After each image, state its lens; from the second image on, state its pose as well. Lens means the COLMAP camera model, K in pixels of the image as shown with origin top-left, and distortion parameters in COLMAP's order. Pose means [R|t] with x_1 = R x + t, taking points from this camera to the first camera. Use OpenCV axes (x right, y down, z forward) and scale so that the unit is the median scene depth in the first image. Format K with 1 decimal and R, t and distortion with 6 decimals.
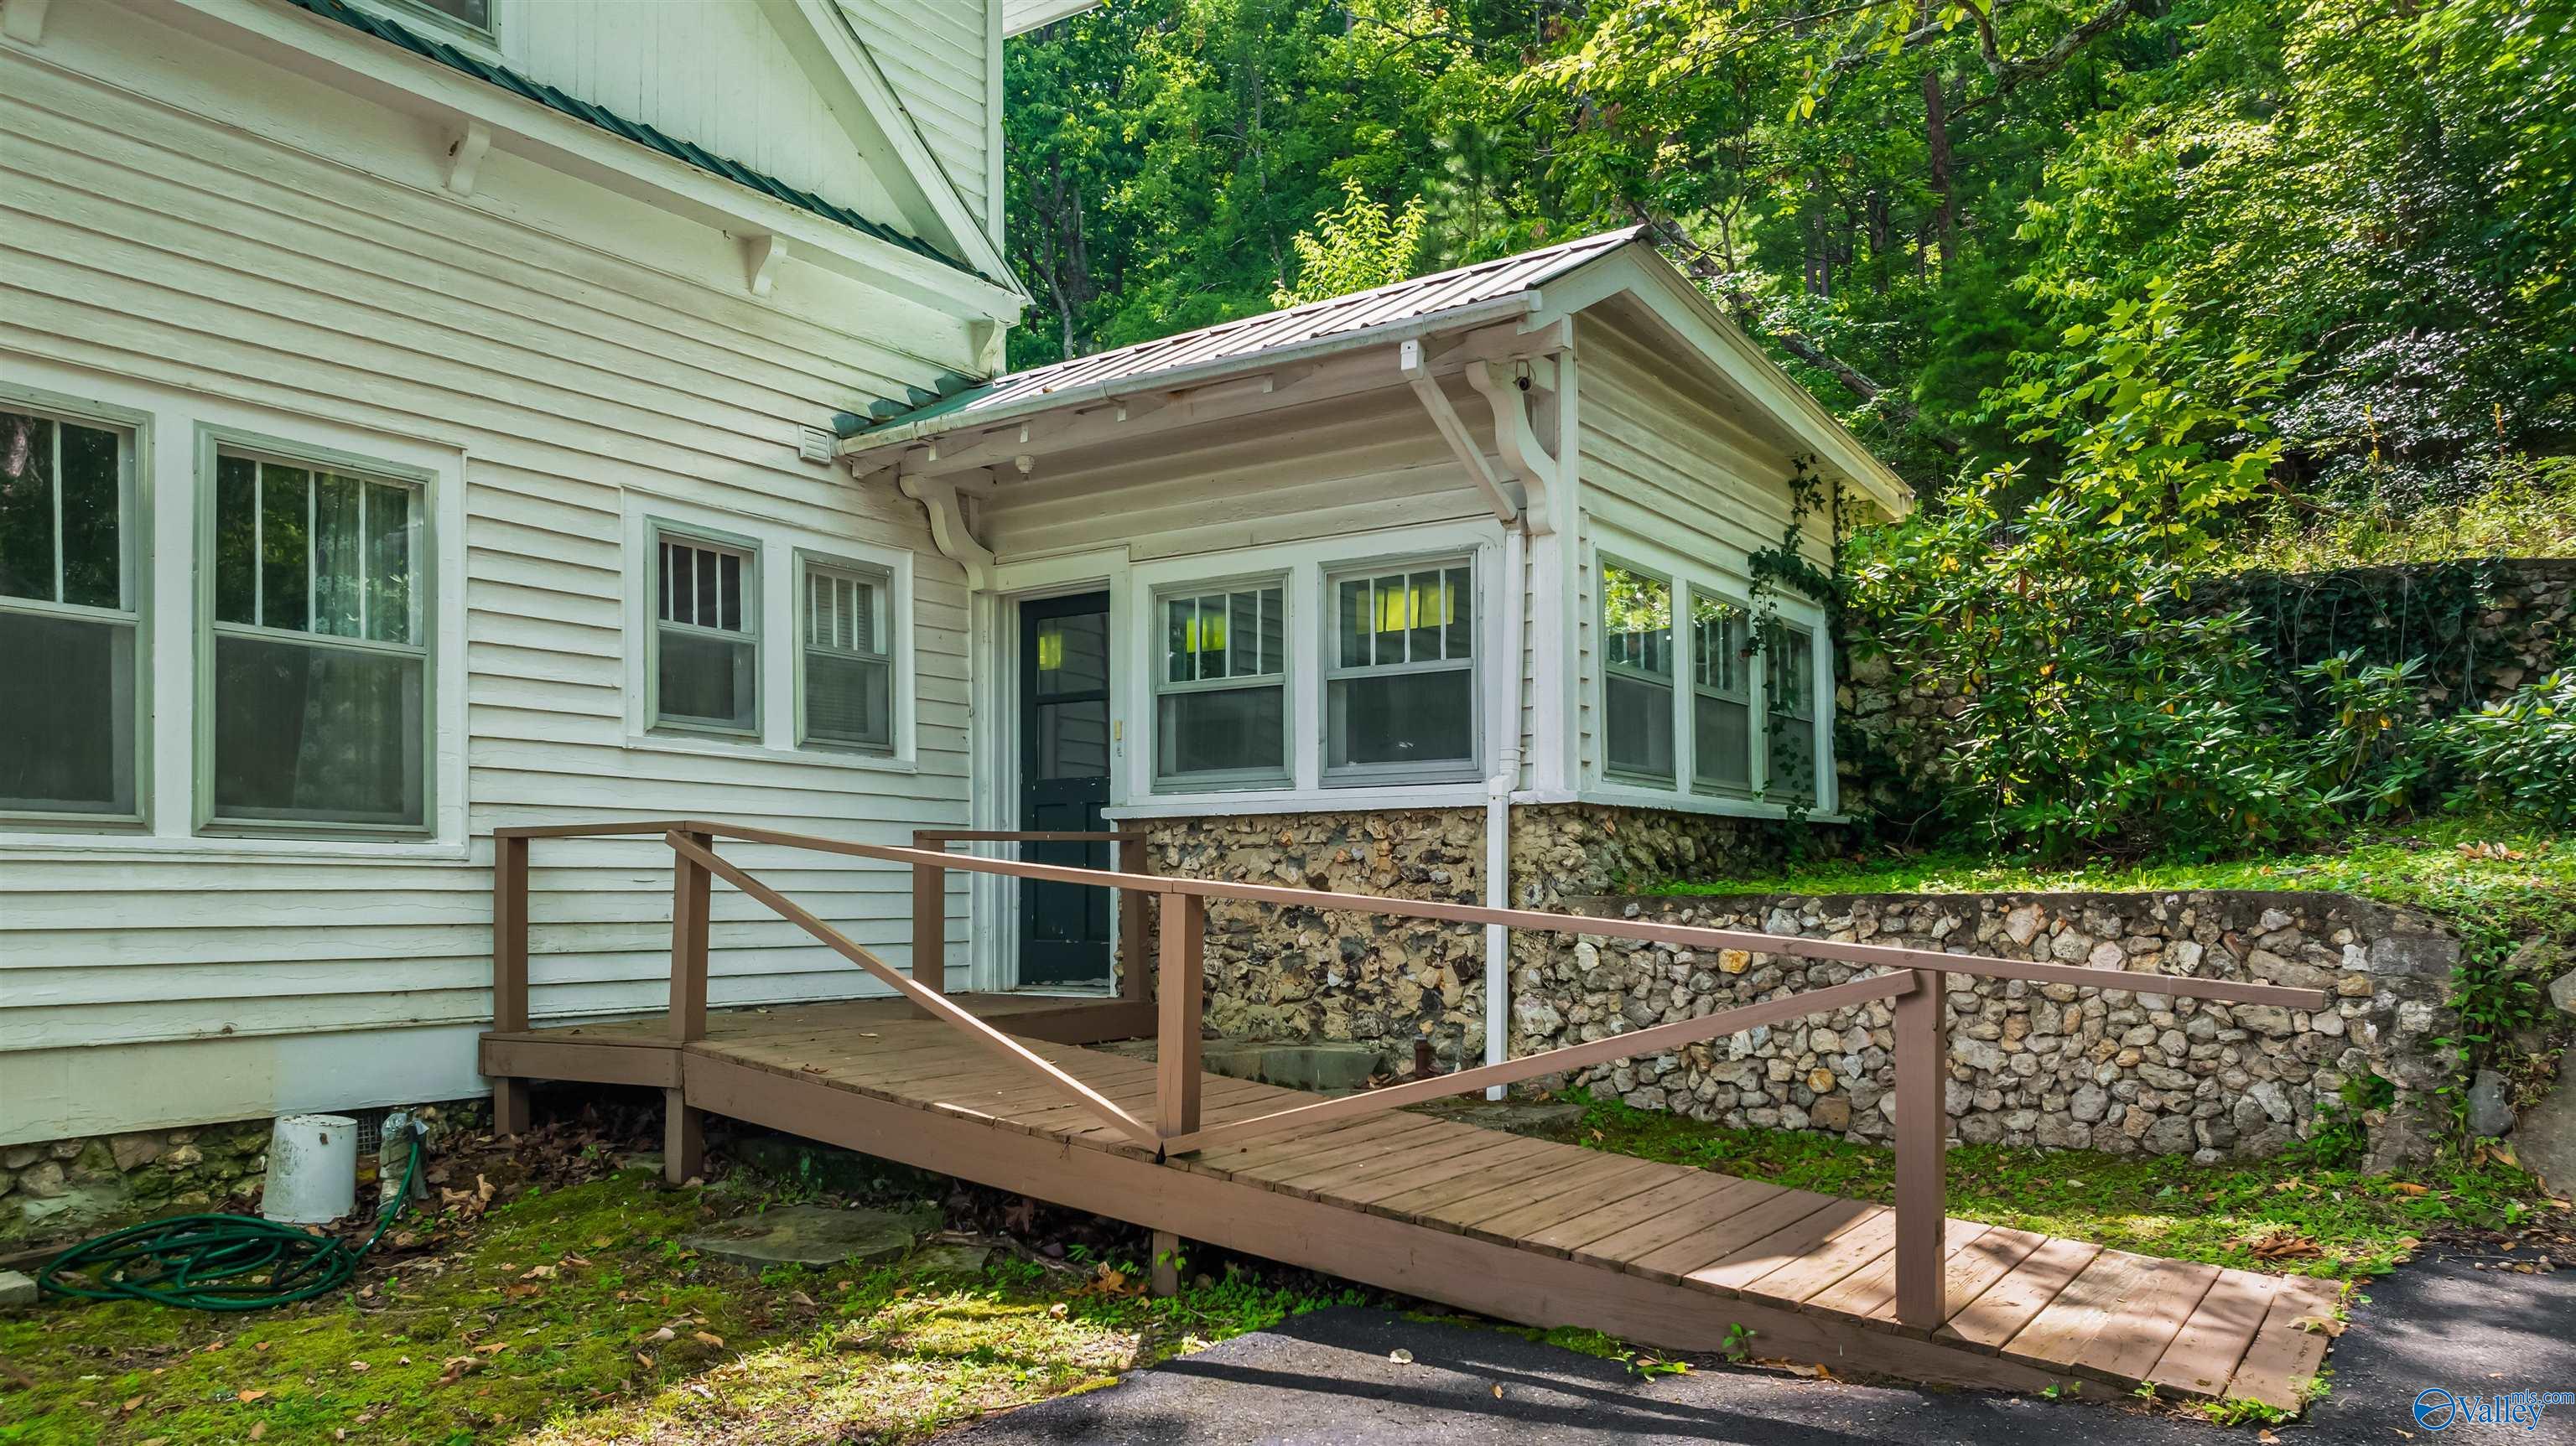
lens RADIAL K [[1861.6, 0, 1288.0], [0, 1861.6, 723.0], [0, 0, 1]] dist [-0.005678, -0.002662]
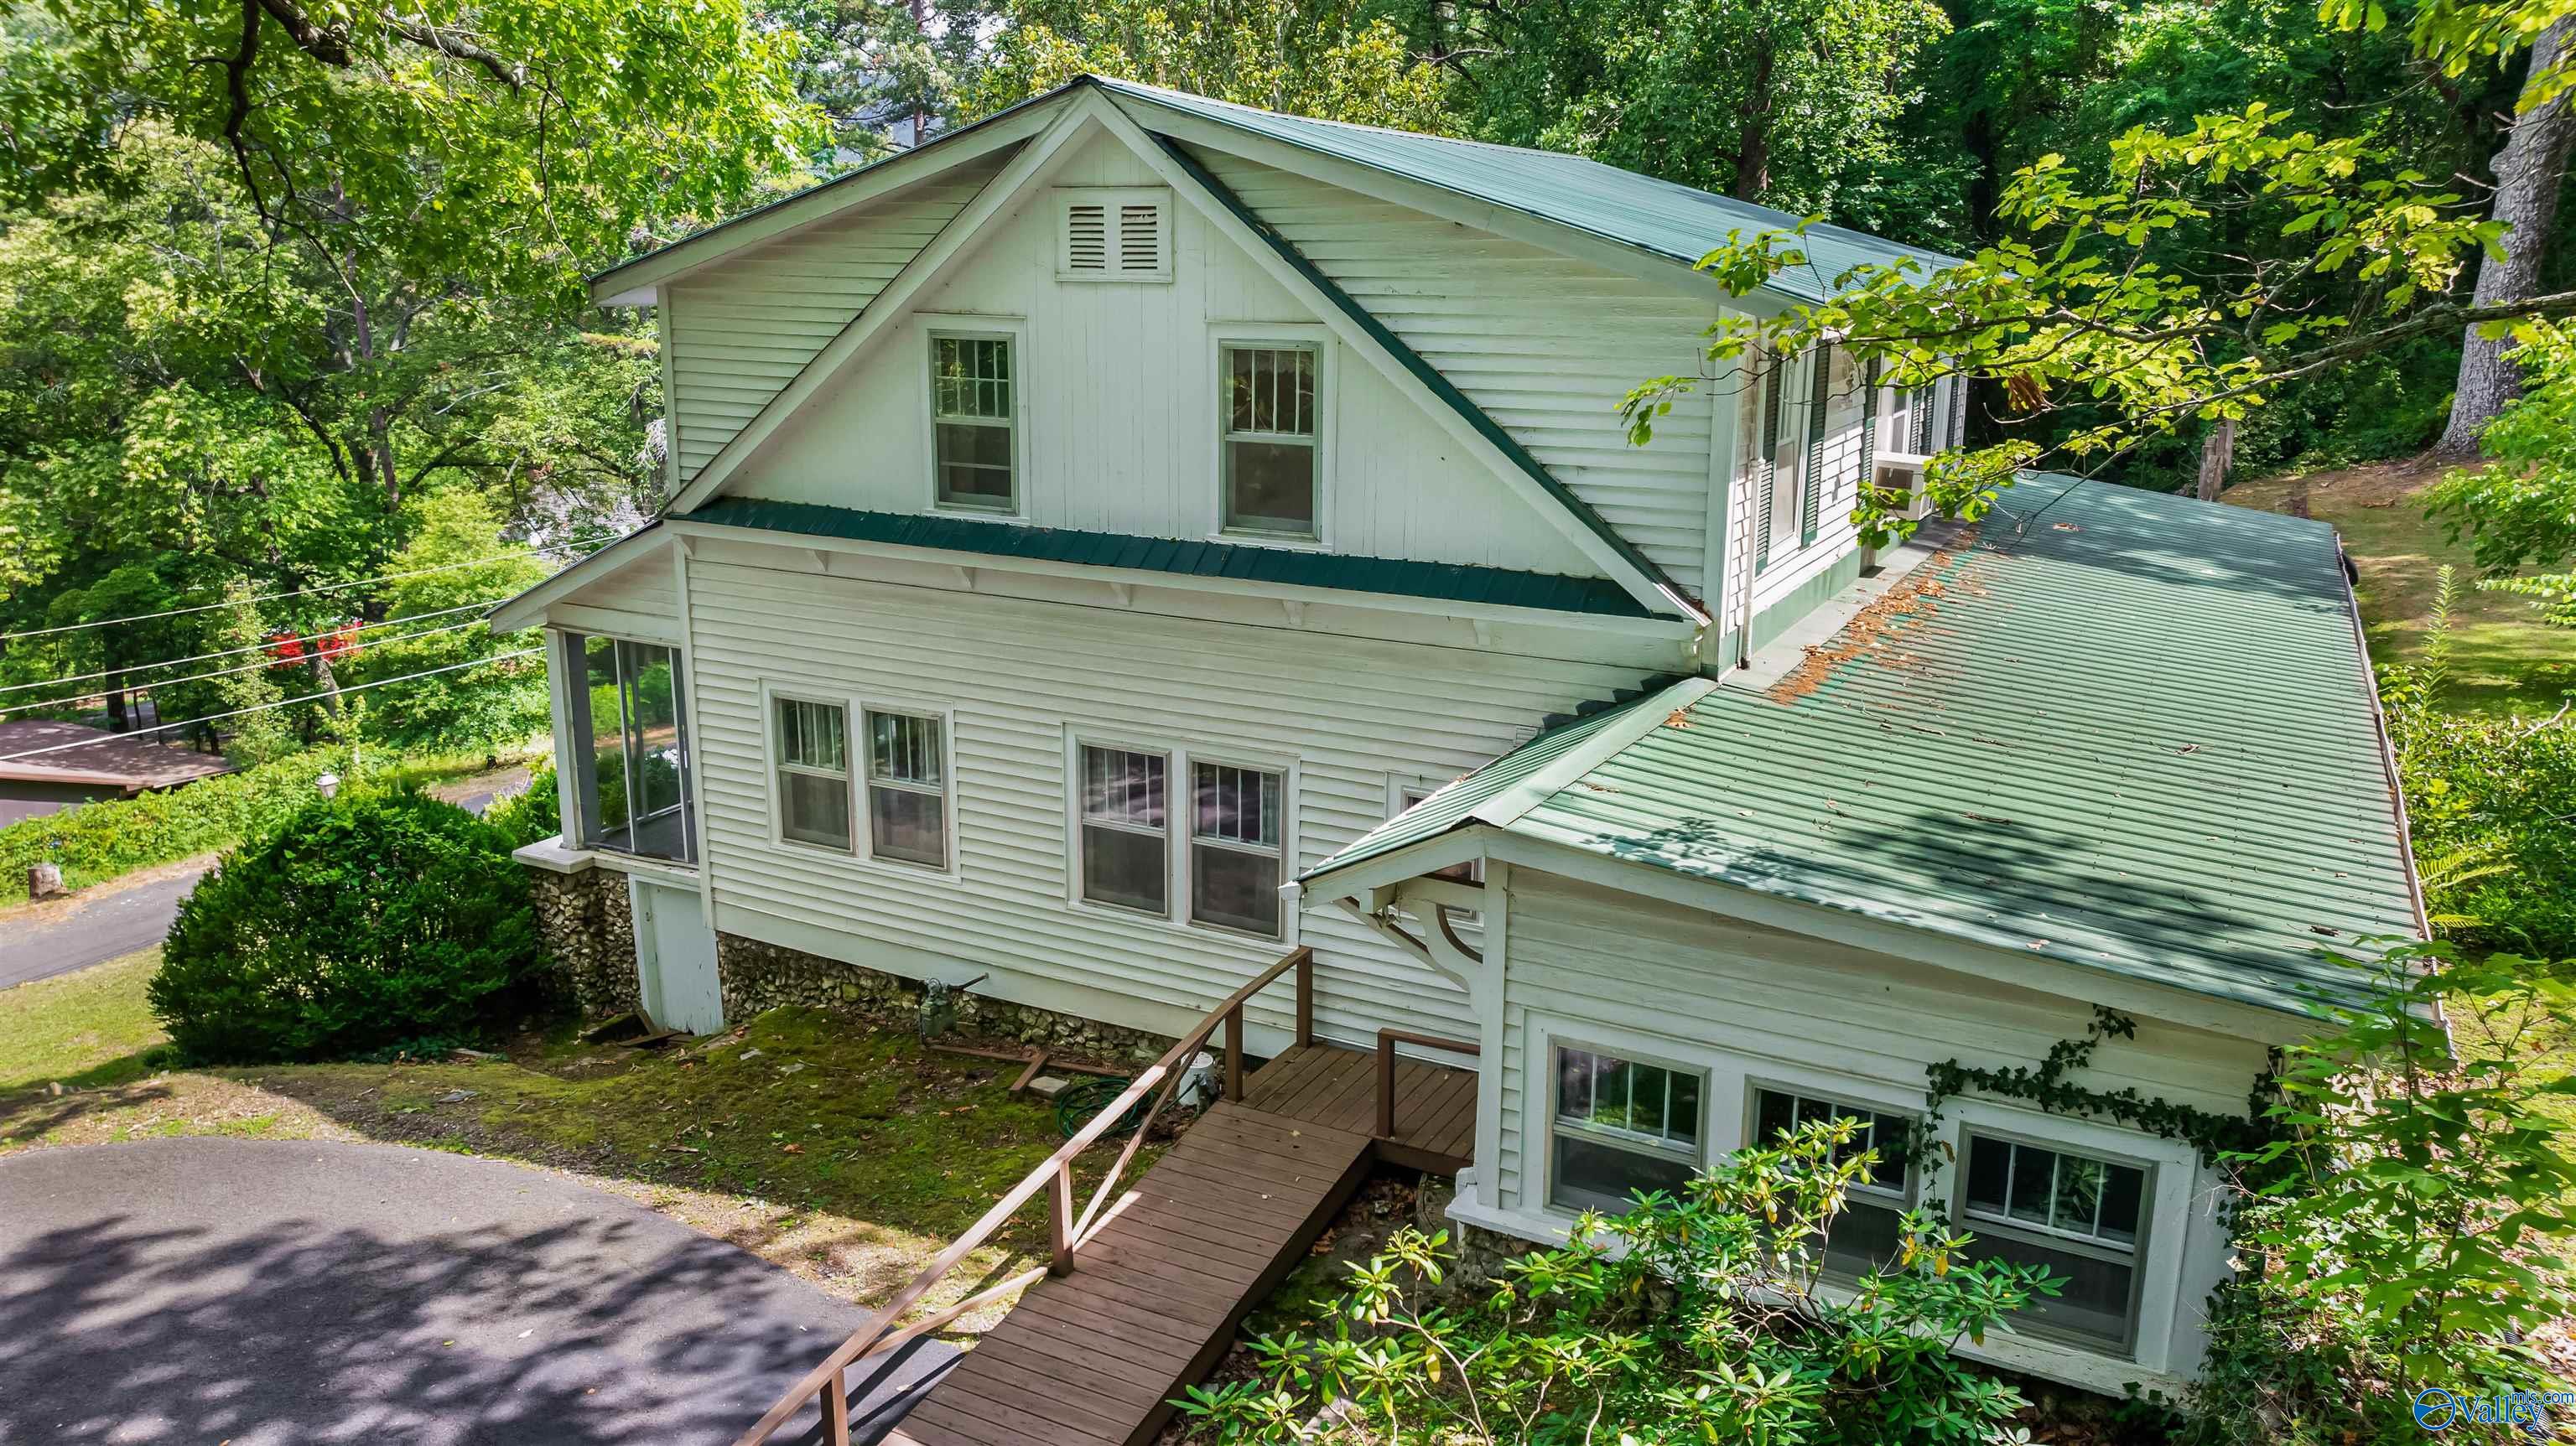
lens RADIAL K [[1861.6, 0, 1288.0], [0, 1861.6, 723.0], [0, 0, 1]] dist [-0.005678, -0.002662]
pose [[0.093400, 0.265610, -0.959546, 1.386622], [0.091058, 0.957441, 0.273890, -0.700366], [0.991456, -0.112956, 0.065239, 0.843955]]
